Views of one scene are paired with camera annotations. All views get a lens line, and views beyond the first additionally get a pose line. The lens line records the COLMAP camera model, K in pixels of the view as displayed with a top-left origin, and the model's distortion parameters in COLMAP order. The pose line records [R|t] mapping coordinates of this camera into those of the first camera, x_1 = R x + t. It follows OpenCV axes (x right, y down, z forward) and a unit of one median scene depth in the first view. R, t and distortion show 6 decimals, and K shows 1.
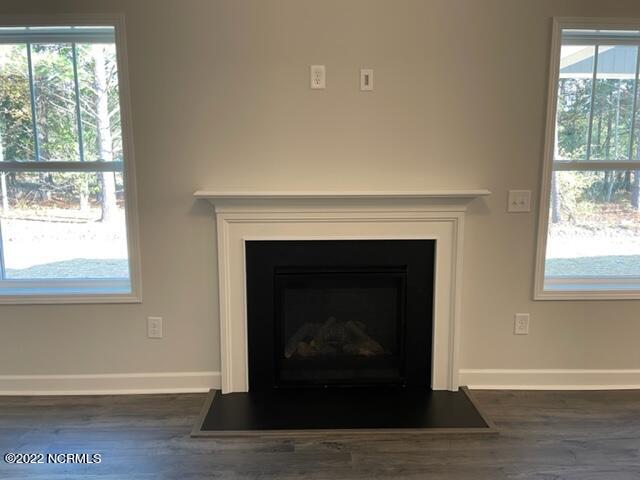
lens RADIAL K [[488.9, 0, 320.0], [0, 488.9, 240.0], [0, 0, 1]] dist [0.000930, 0.000440]
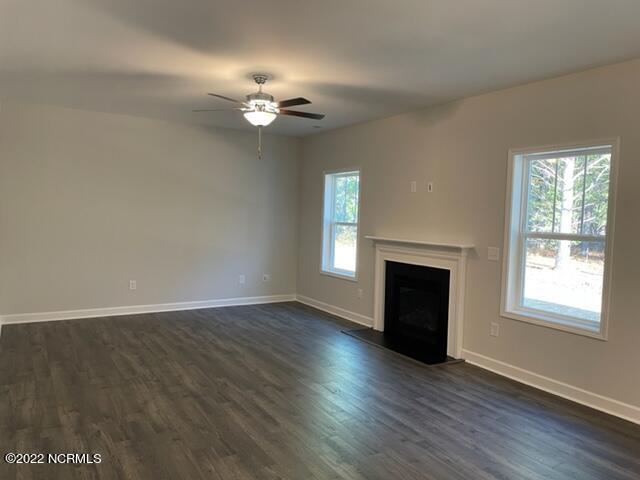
lens RADIAL K [[488.9, 0, 320.0], [0, 488.9, 240.0], [0, 0, 1]] dist [0.000930, 0.000440]
pose [[0.510316, 0.068003, -0.857294, 1.529592], [-0.158888, 0.987162, -0.016276, -0.005087], [0.845182, 0.144520, 0.514570, -0.379784]]
